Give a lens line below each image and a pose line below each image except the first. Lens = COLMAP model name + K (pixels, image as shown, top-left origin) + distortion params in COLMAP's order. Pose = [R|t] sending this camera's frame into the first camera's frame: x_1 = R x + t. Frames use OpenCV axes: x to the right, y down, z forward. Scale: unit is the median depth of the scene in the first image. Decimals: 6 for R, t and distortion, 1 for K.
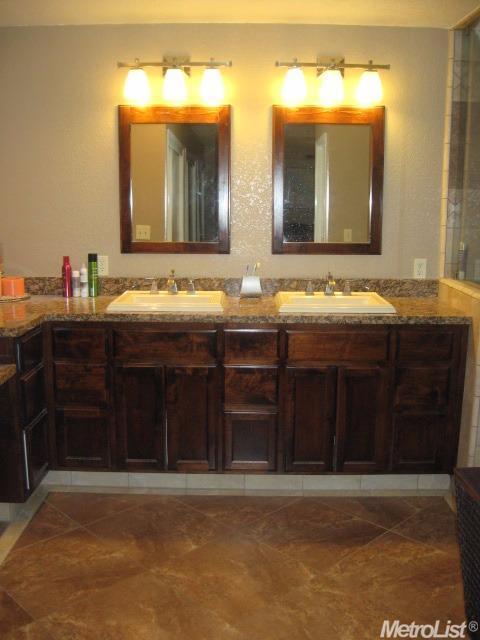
lens RADIAL K [[663.6, 0, 242.6], [0, 663.6, 318.5], [0, 0, 1]] dist [-0.109549, 0.000000]
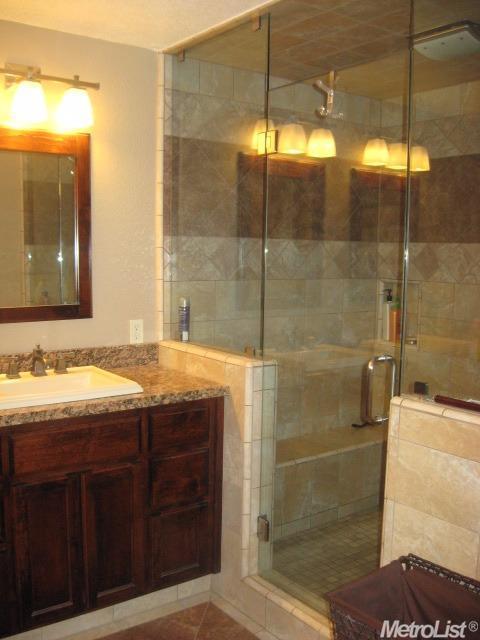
lens RADIAL K [[663.6, 0, 237.5], [0, 663.6, 321.3], [0, 0, 1]] dist [-0.109549, 0.000000]
pose [[0.797577, -0.058017, 0.600421, -0.136904], [0.096792, 0.994775, -0.032453, -0.051588], [-0.595402, 0.084000, 0.799025, 0.267277]]
